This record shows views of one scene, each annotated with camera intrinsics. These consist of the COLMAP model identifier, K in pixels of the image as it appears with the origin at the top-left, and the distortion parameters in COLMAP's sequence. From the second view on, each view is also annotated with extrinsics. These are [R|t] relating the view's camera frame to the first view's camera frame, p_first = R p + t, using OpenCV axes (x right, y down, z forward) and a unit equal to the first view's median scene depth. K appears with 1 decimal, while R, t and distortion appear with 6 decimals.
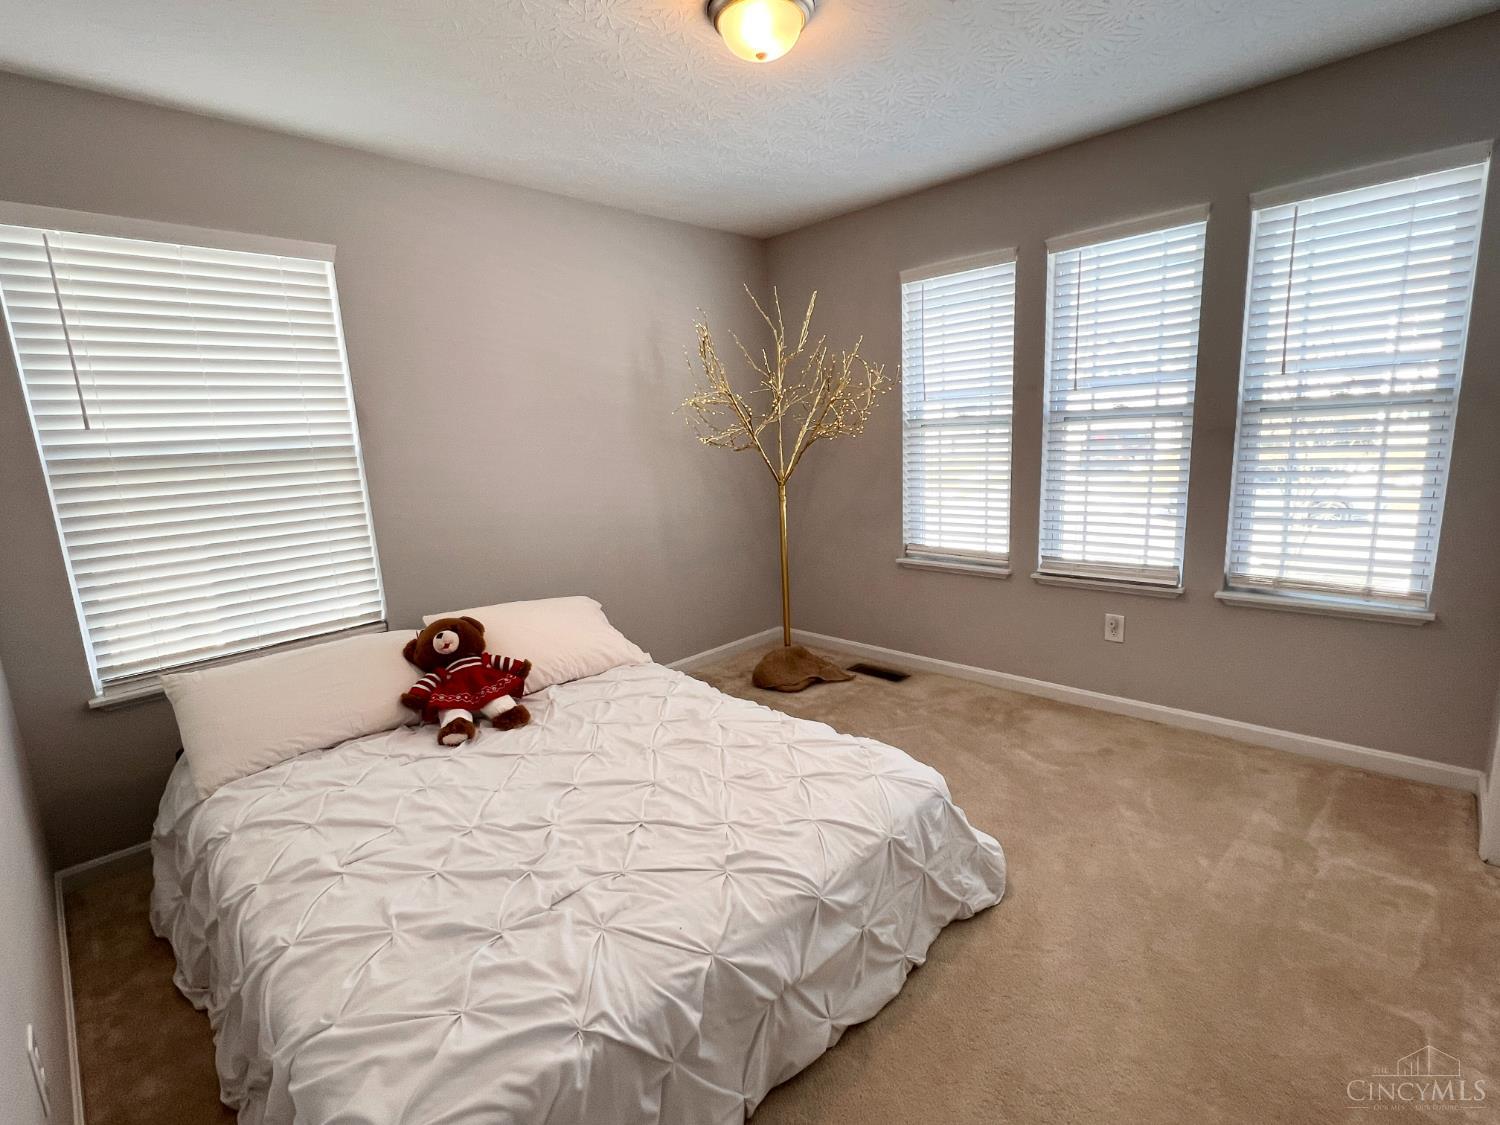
lens RADIAL K [[696.8, 0, 744.1], [0, 696.8, 562.5], [0, 0, 1]] dist [0.004344, 0.000037]
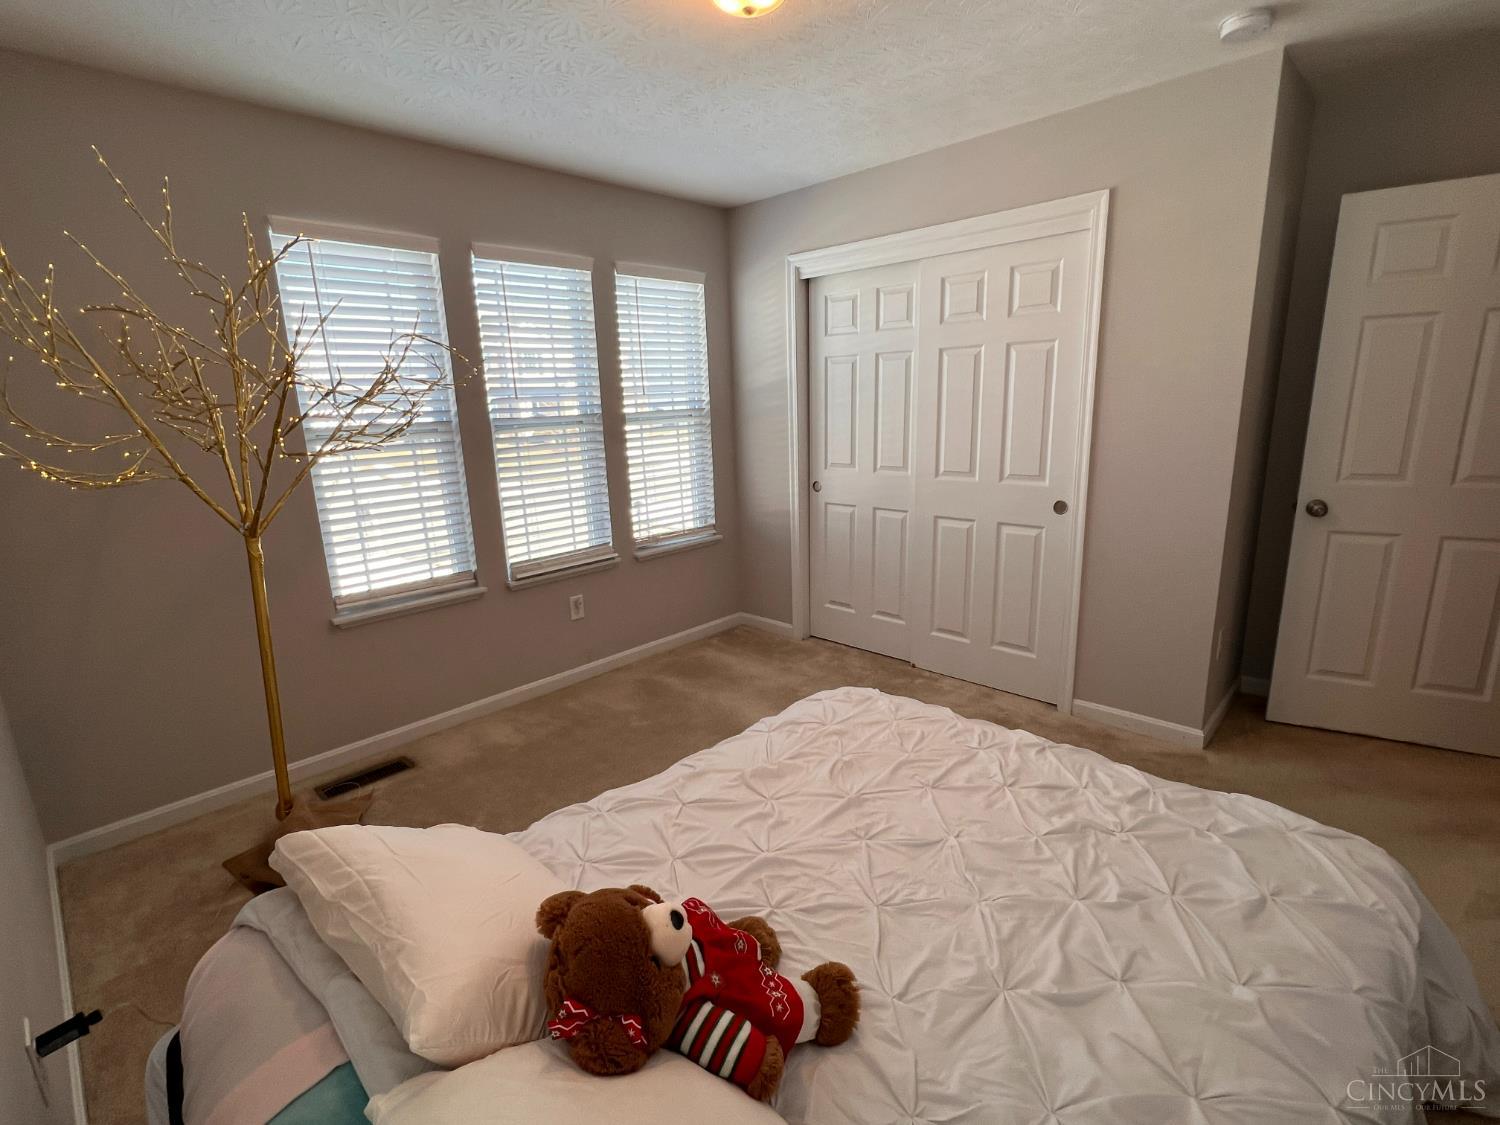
lens RADIAL K [[696.8, 0, 742.0], [0, 696.8, 566.3], [0, 0, 1]] dist [0.004344, 0.000037]
pose [[0.006665, -0.175886, 0.984388, -0.596189], [0.223171, 0.959843, 0.169989, -0.107740], [-0.974757, 0.218553, 0.045650, 0.682791]]
